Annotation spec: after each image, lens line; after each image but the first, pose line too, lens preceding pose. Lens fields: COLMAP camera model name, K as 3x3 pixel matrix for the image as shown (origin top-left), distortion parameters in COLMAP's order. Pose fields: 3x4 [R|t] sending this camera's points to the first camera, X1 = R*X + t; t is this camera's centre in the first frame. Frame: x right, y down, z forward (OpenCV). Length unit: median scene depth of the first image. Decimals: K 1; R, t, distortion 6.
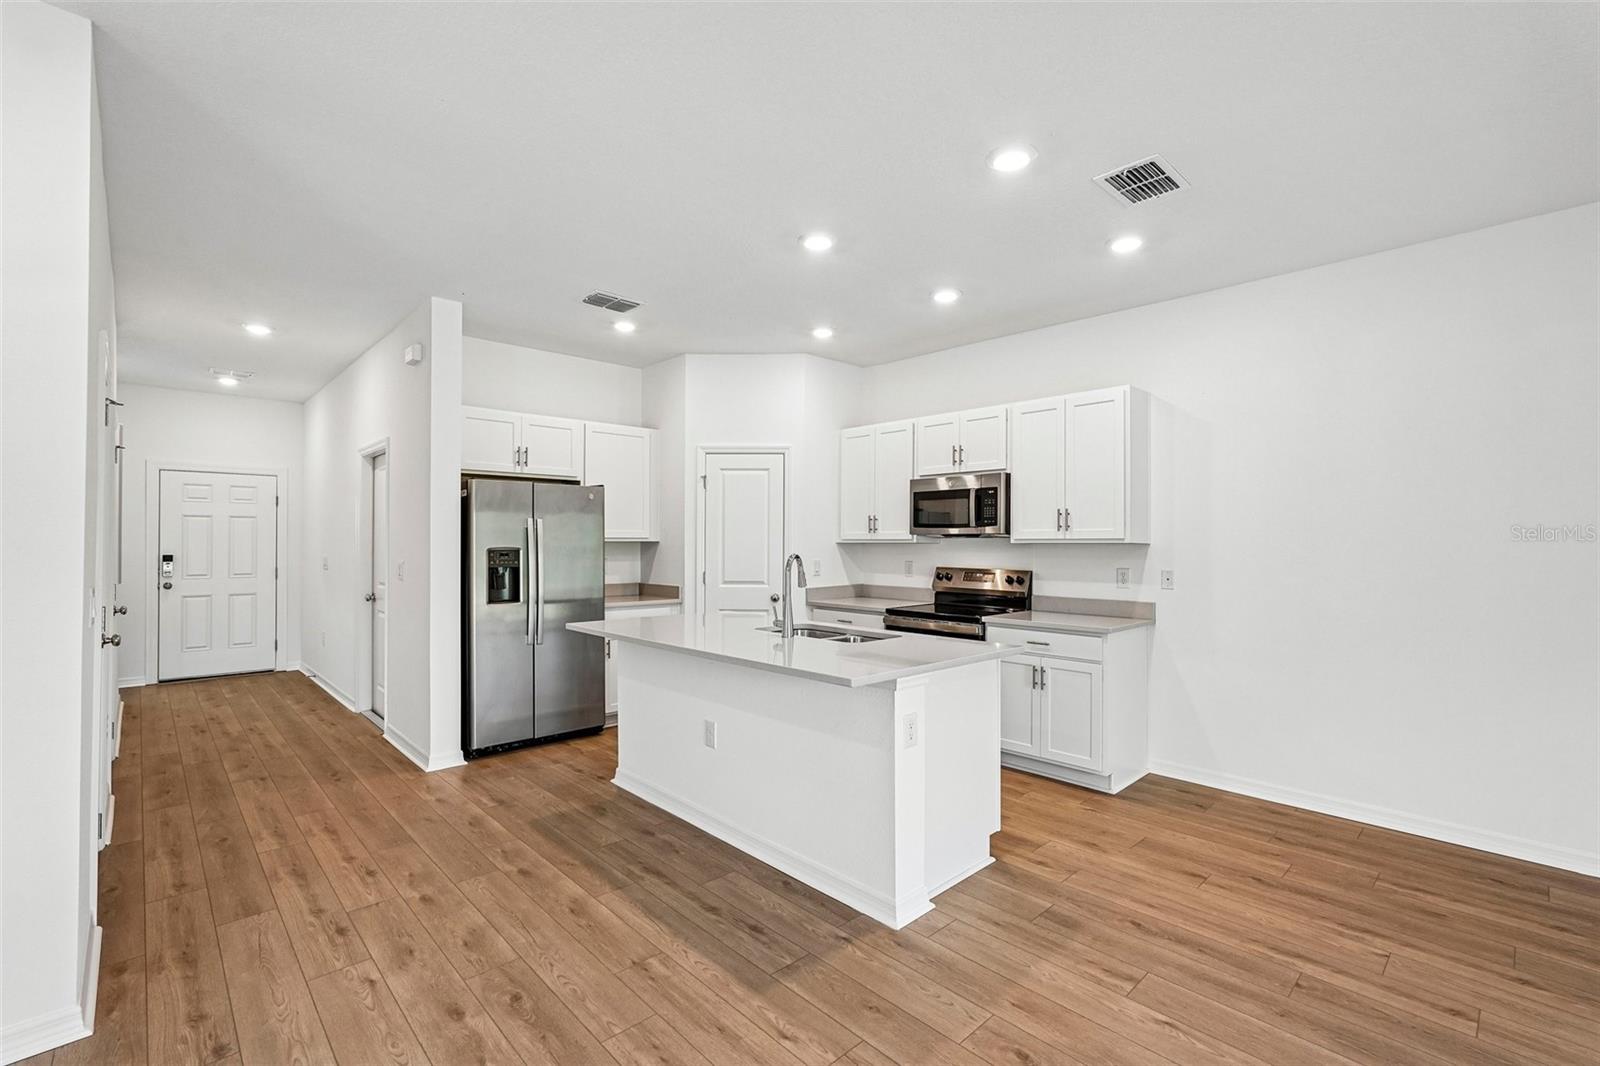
lens RADIAL K [[715.7, 0, 812.6], [0, 715.7, 541.4], [0, 0, 1]] dist [-0.006650, 0.005334]
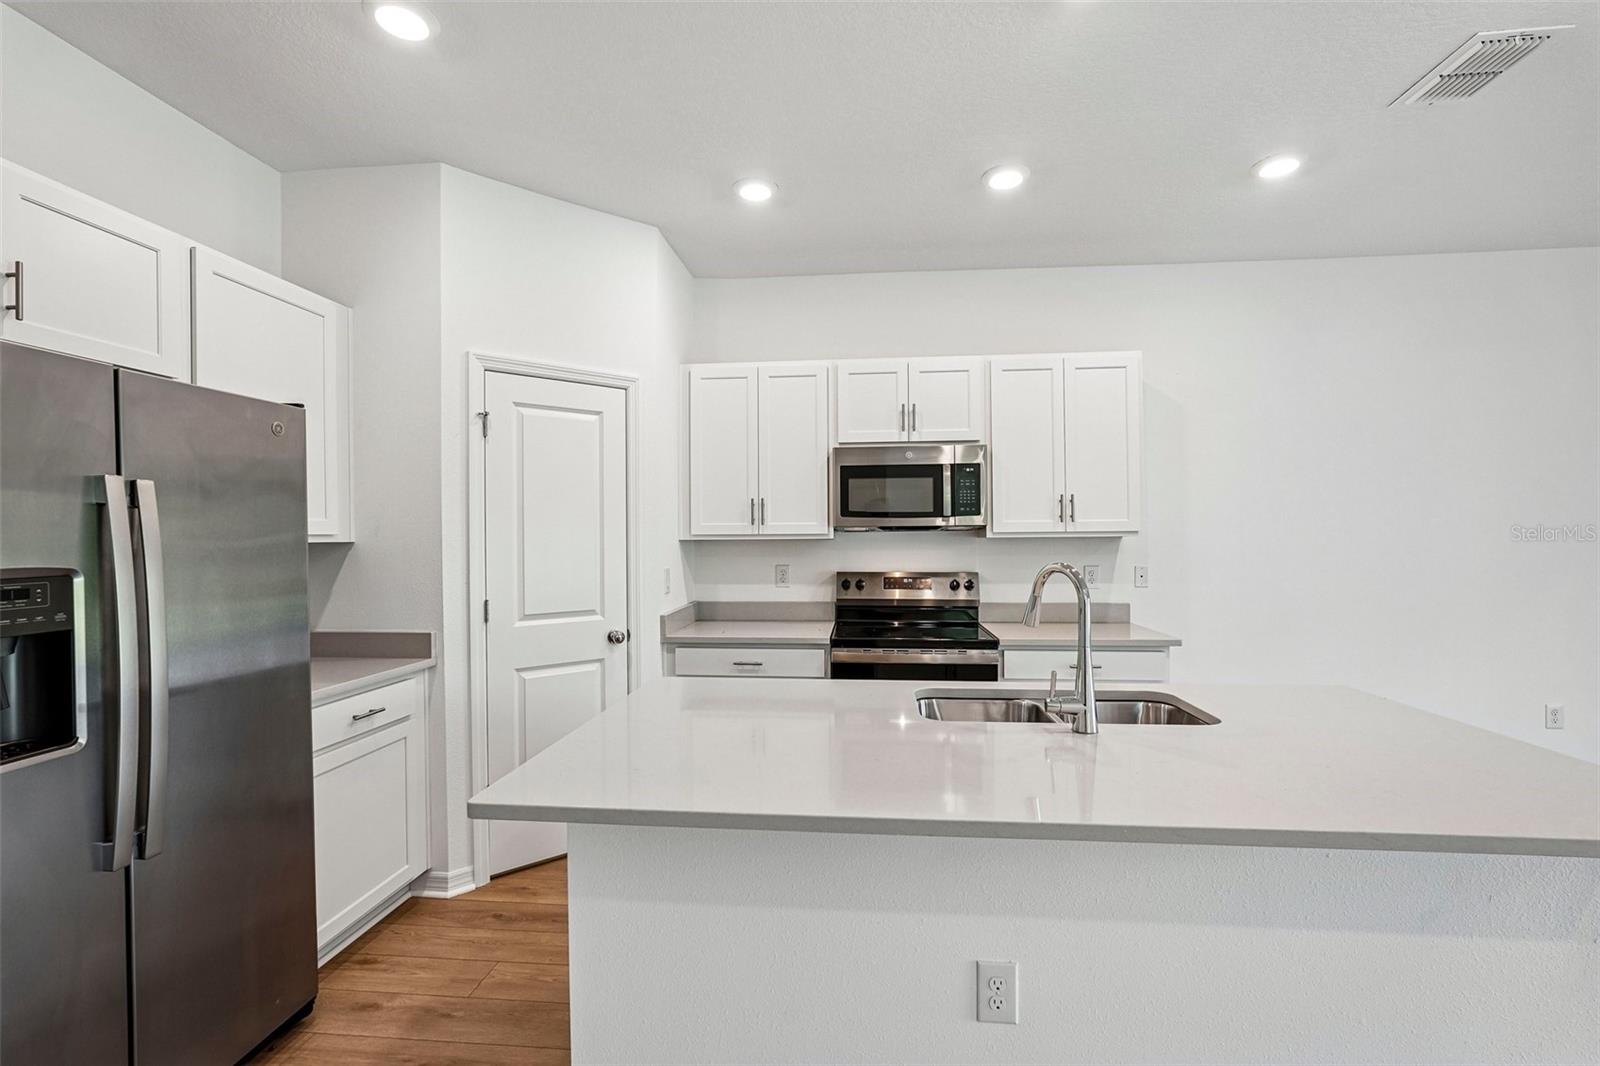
lens RADIAL K [[715.7, 0, 814.1], [0, 715.7, 542.4], [0, 0, 1]] dist [-0.006650, 0.005334]
pose [[0.752060, -0.014268, 0.658941, -0.340043], [0.009133, 0.999895, 0.011226, -0.002701], [-0.659032, -0.002425, 0.752111, 0.501257]]
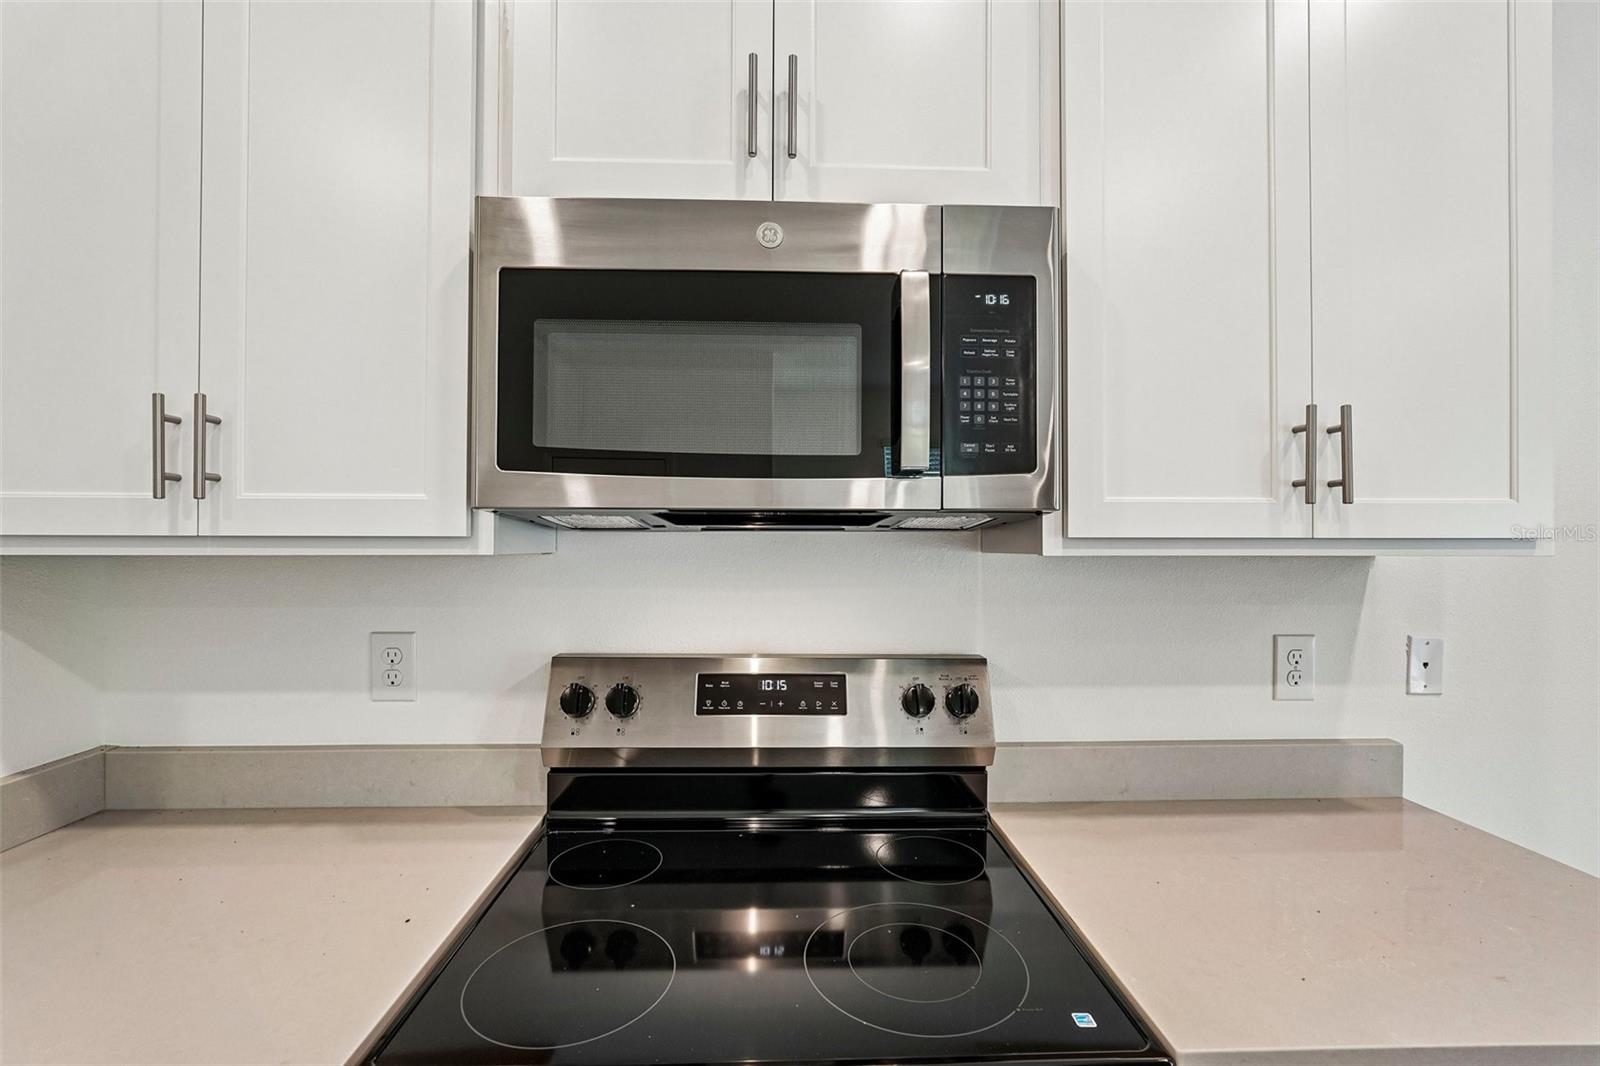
lens RADIAL K [[715.7, 0, 806.0], [0, 715.7, 547.8], [0, 0, 1]] dist [-0.006650, 0.005334]
pose [[0.670678, -0.006075, 0.741723, 0.061305], [-0.001794, 0.999950, 0.009812, -0.002142], [-0.741746, -0.007912, 0.670634, 0.835782]]
